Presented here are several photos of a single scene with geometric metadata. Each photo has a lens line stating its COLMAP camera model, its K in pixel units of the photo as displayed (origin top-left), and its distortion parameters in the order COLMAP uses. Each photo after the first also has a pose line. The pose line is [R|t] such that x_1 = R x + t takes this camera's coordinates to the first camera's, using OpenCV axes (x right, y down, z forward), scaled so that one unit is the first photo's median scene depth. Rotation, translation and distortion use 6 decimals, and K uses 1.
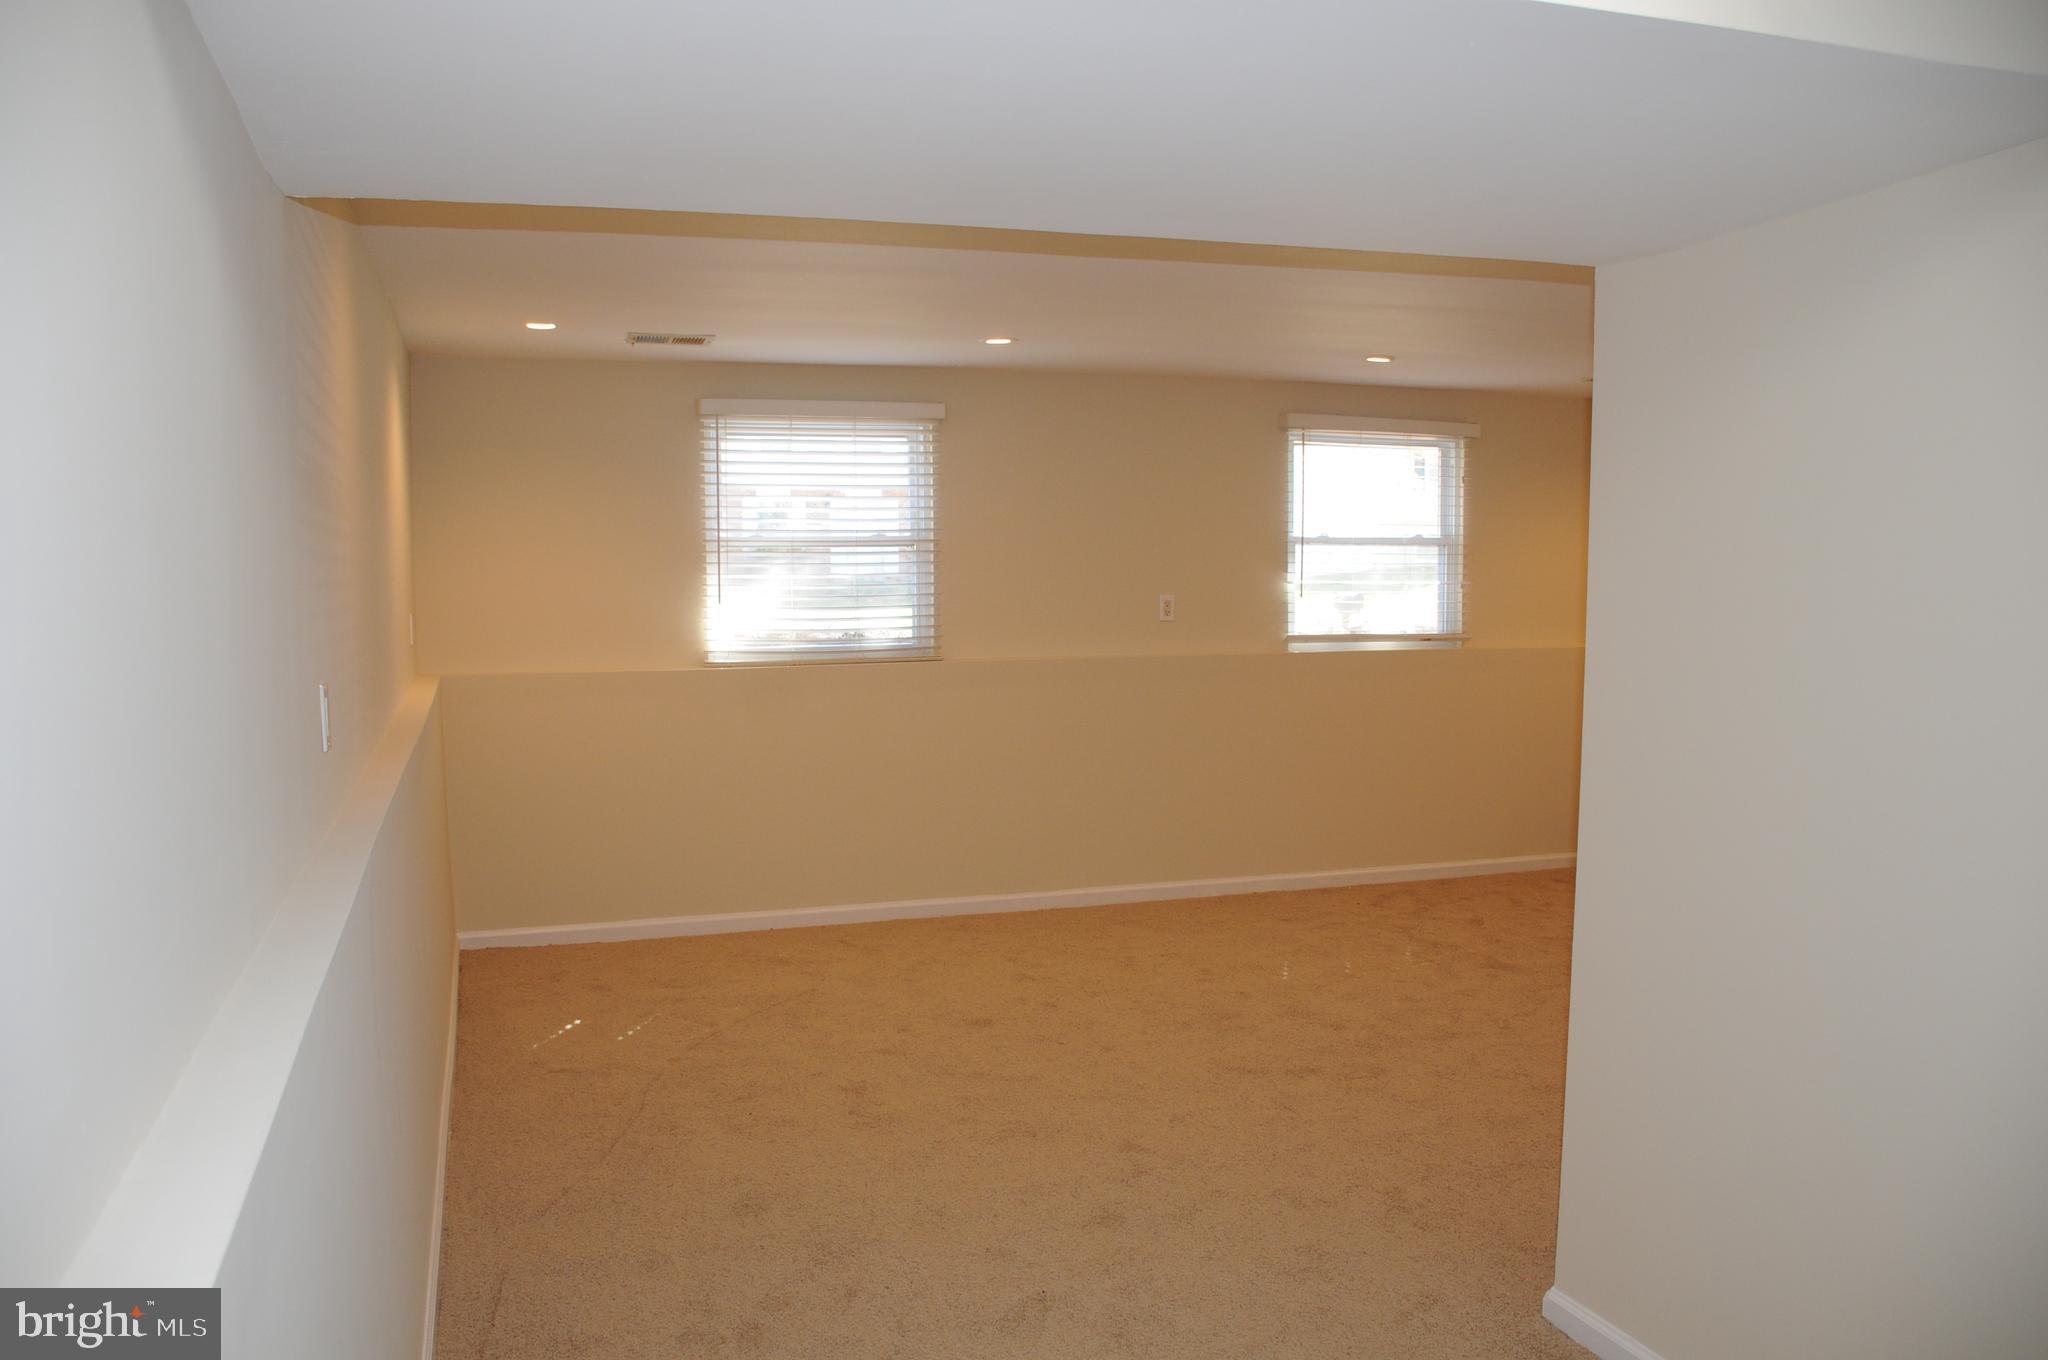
lens RADIAL K [[1589.9, 0, 1016.9], [0, 1589.9, 689.5], [0, 0, 1]] dist [-0.147434, 0.105248]
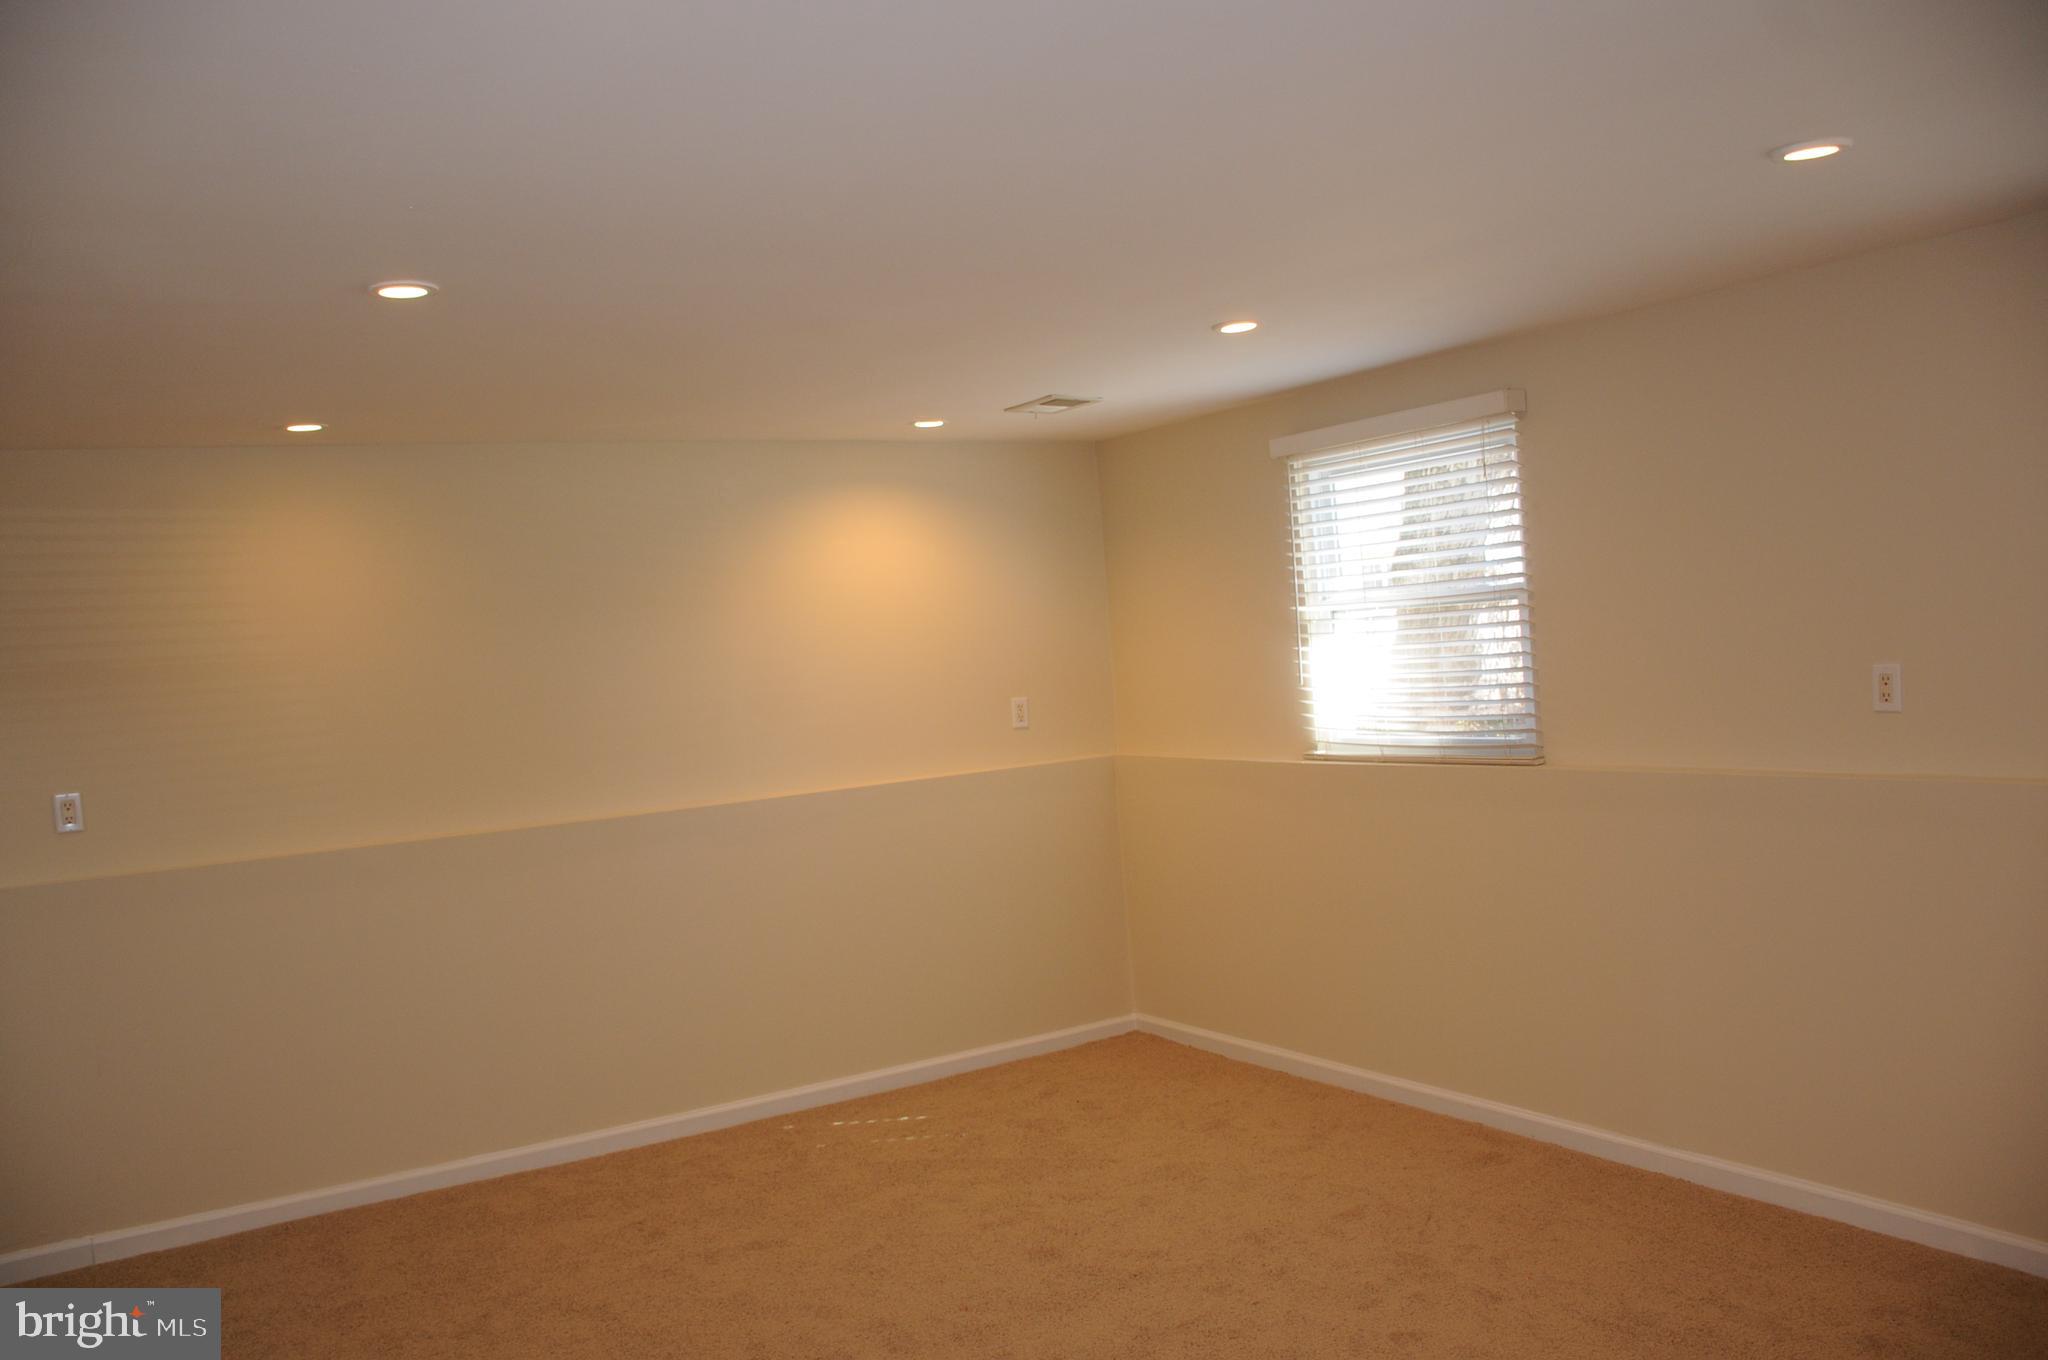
lens RADIAL K [[1595.3, 0, 1014.1], [0, 1595.3, 692.1], [0, 0, 1]] dist [-0.152107, 0.105738]
pose [[0.245291, 0.010574, -0.969392, 0.535097], [-0.019735, 0.999788, 0.005912, -0.048558], [0.969249, 0.017681, 0.245447, 0.609784]]
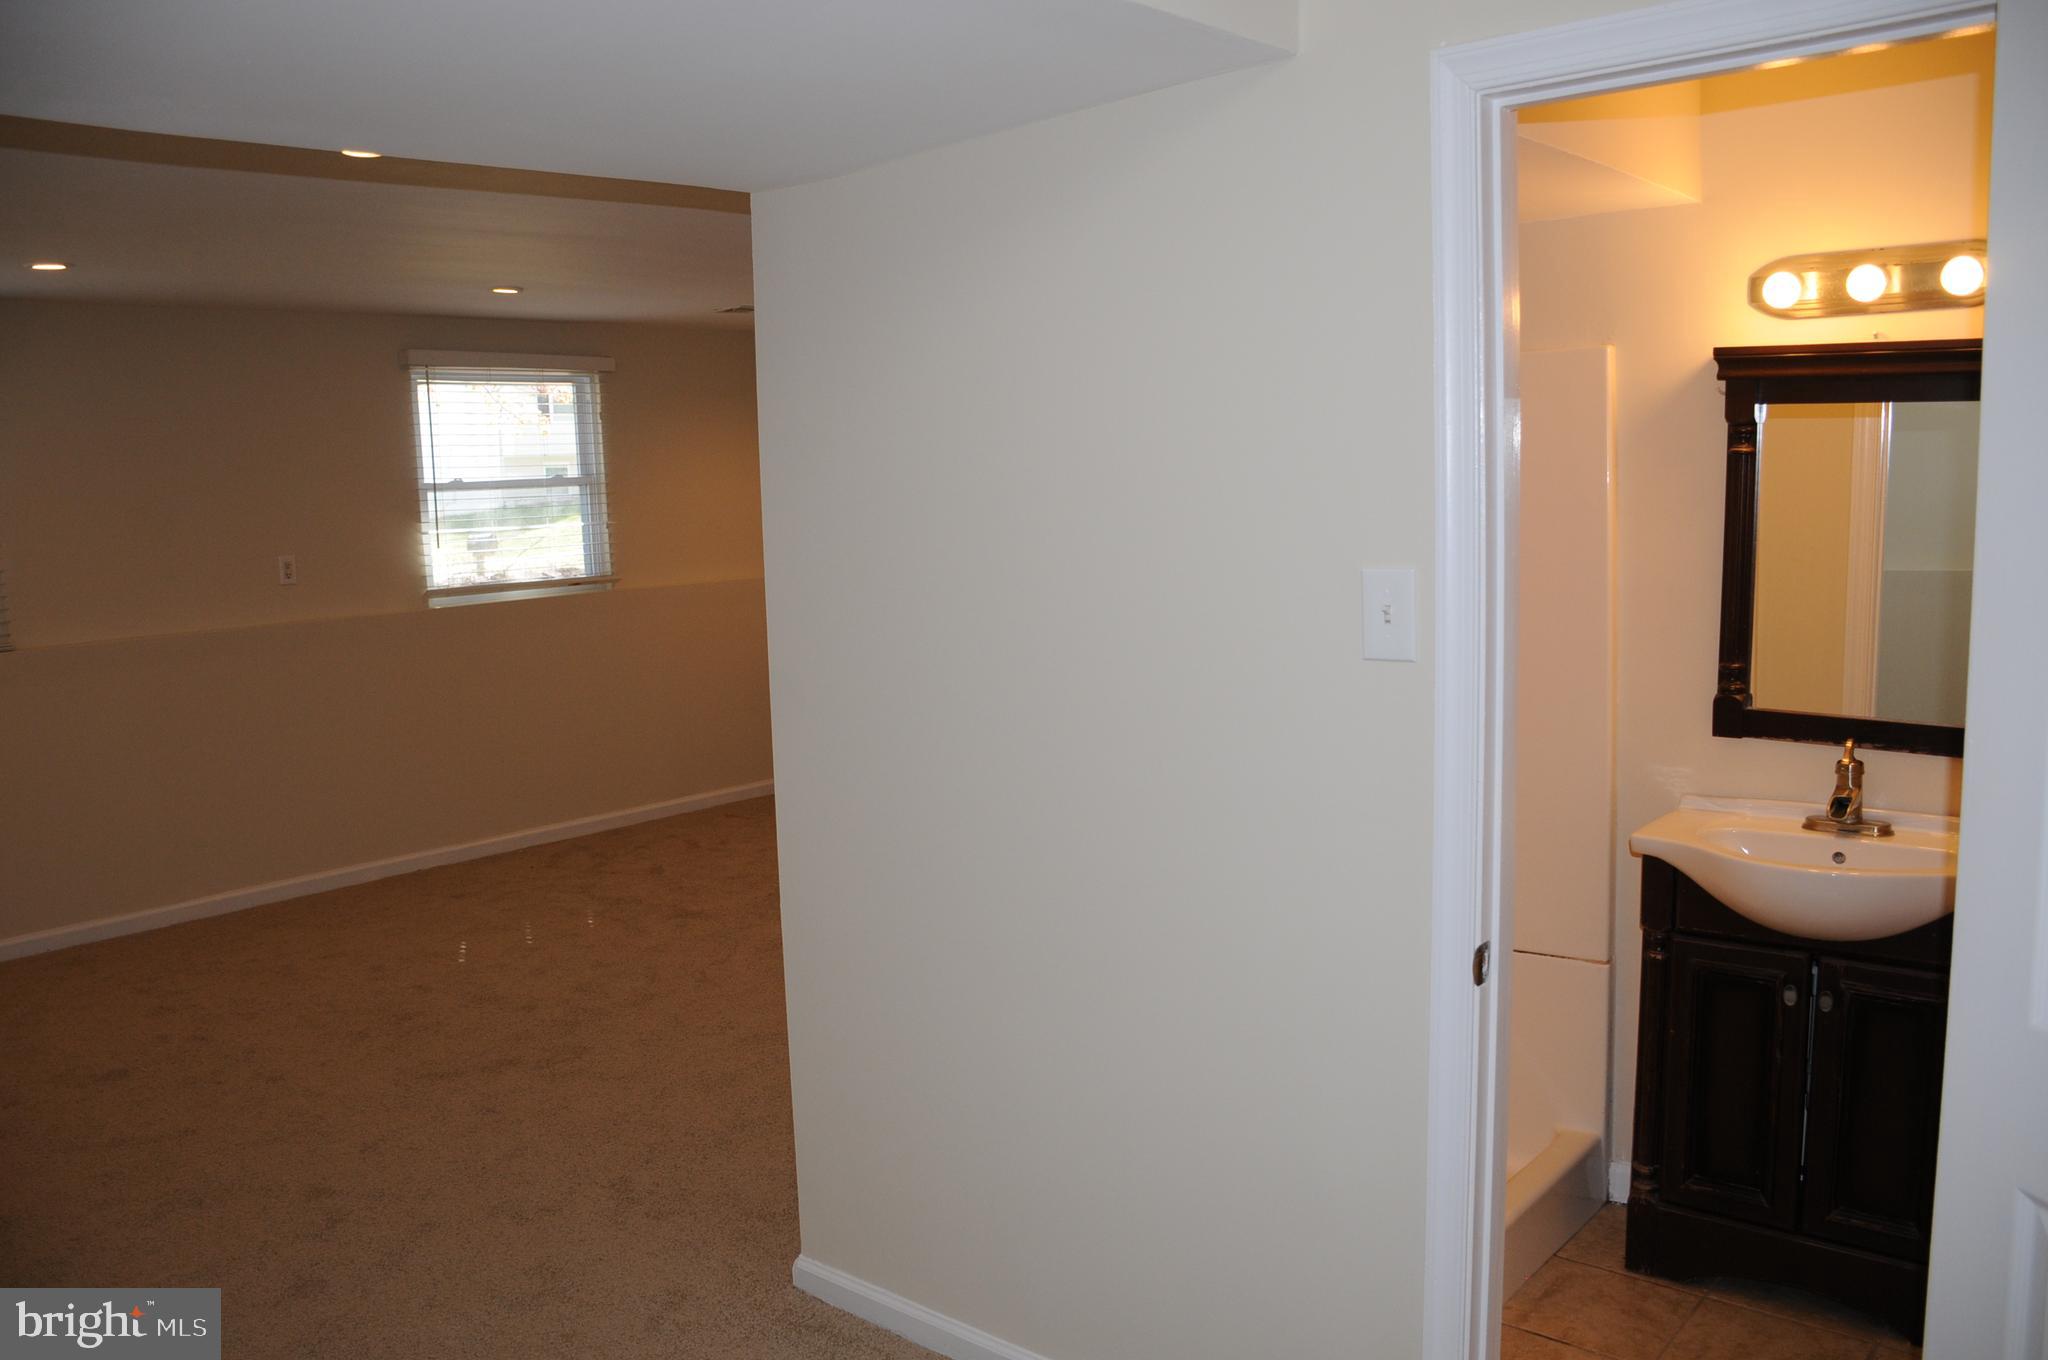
lens RADIAL K [[1595.3, 0, 1014.1], [0, 1595.3, 692.1], [0, 0, 1]] dist [-0.152107, 0.105738]
pose [[0.859459, -0.097058, 0.501906, 0.001392], [0.075113, 0.995131, 0.063815, -0.008025], [-0.505656, -0.017147, 0.862565, 0.037625]]
